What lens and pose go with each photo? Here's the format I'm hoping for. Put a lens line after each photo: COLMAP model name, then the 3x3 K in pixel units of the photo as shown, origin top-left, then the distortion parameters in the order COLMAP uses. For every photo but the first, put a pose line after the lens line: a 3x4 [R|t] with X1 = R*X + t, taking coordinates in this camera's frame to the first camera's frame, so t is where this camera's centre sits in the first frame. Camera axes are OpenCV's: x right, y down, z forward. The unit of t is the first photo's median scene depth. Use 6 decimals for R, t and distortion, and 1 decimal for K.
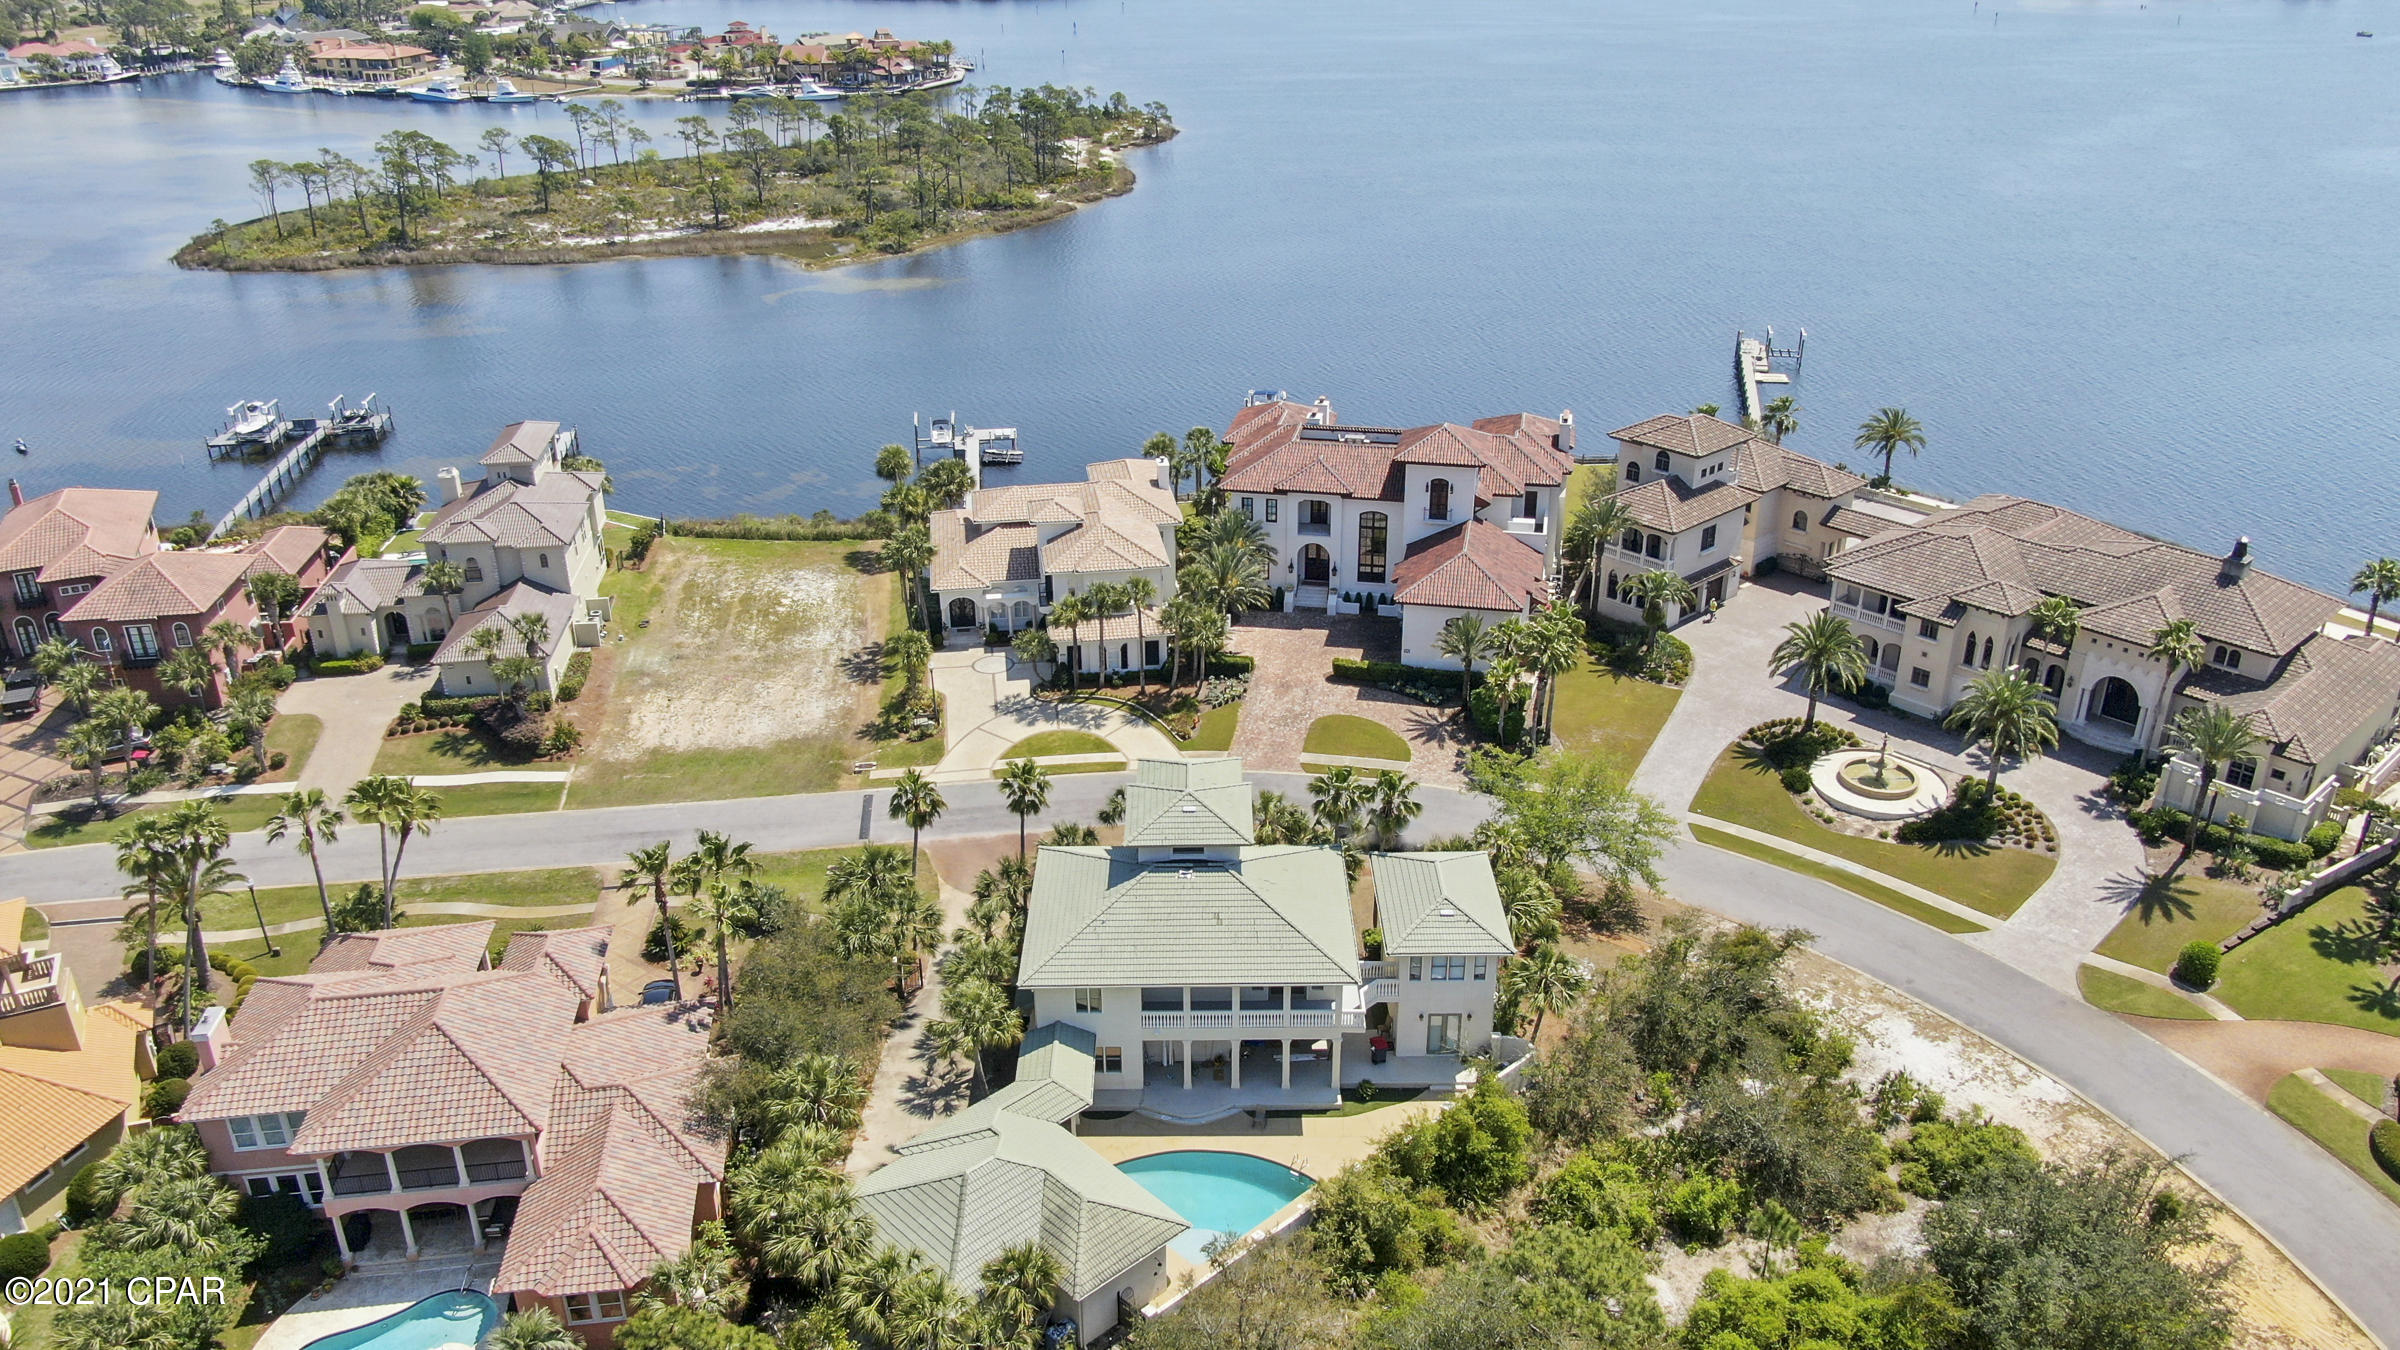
lens RADIAL K [[1714.6, 0, 1200.0], [0, 1714.6, 675.0], [0, 0, 1]] dist [-0.000132, -0.023753]
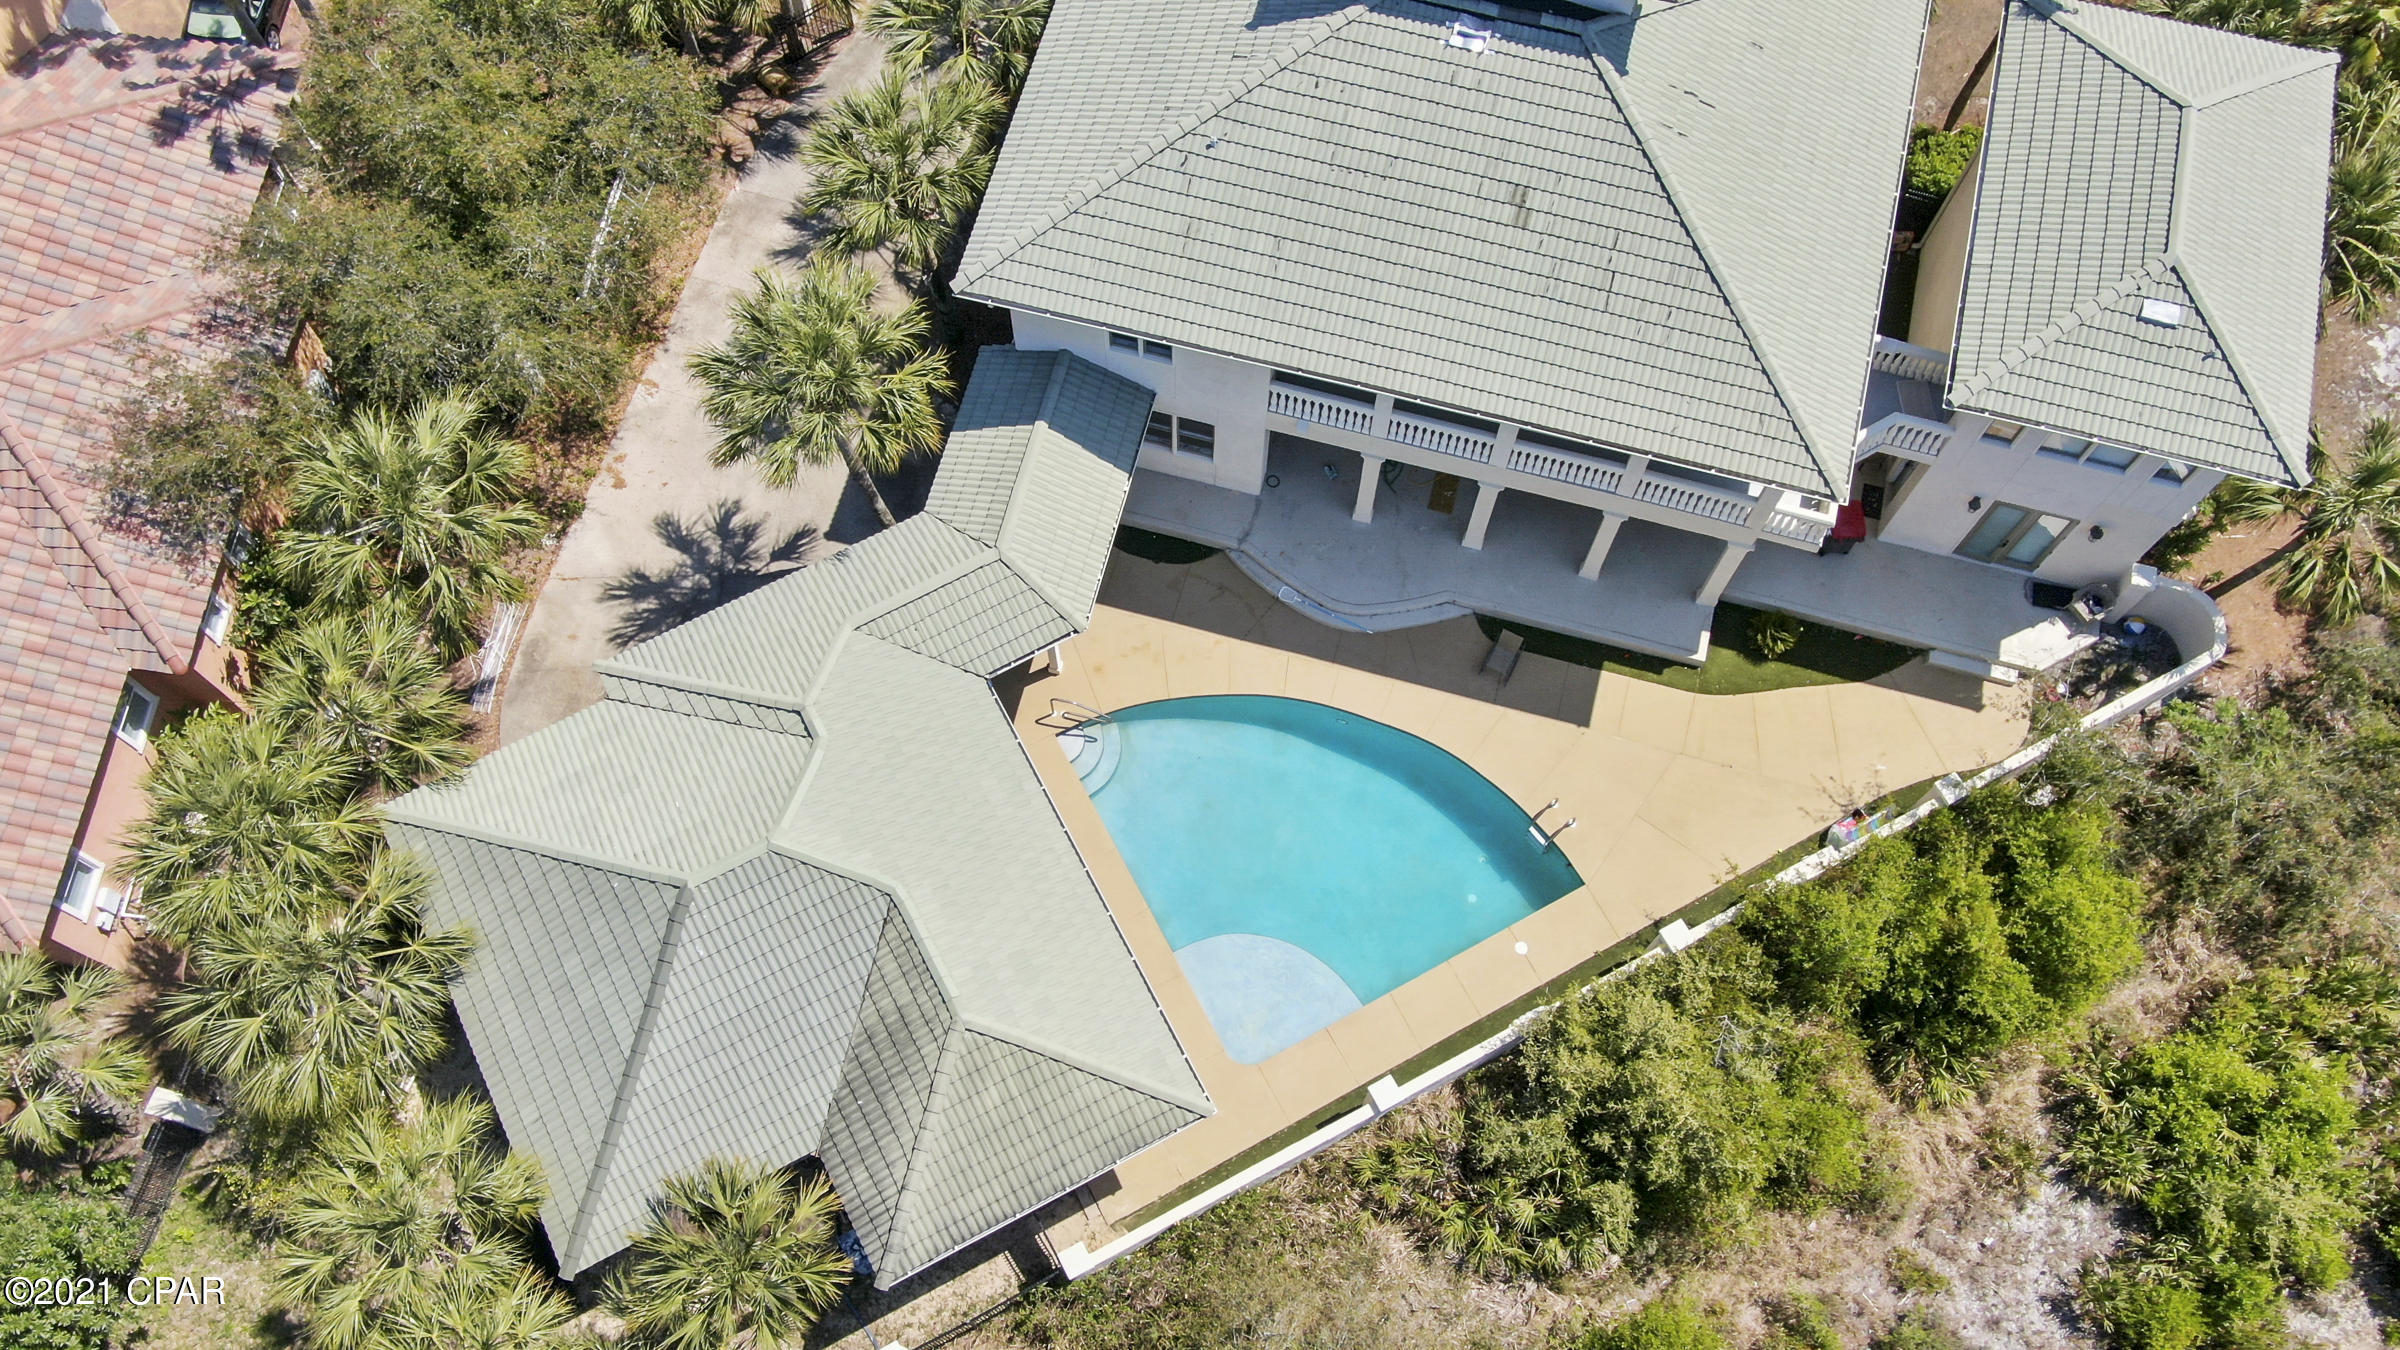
lens RADIAL K [[2081.2, 0, 1200.0], [0, 2081.2, 675.0], [0, 0, 1]] dist [-0.008379, -0.005110]
pose [[0.965880, 0.247761, -0.075432, 0.002815], [-0.132005, 0.721539, 0.679674, -0.073835], [0.222824, -0.646526, 0.729626, 0.572987]]
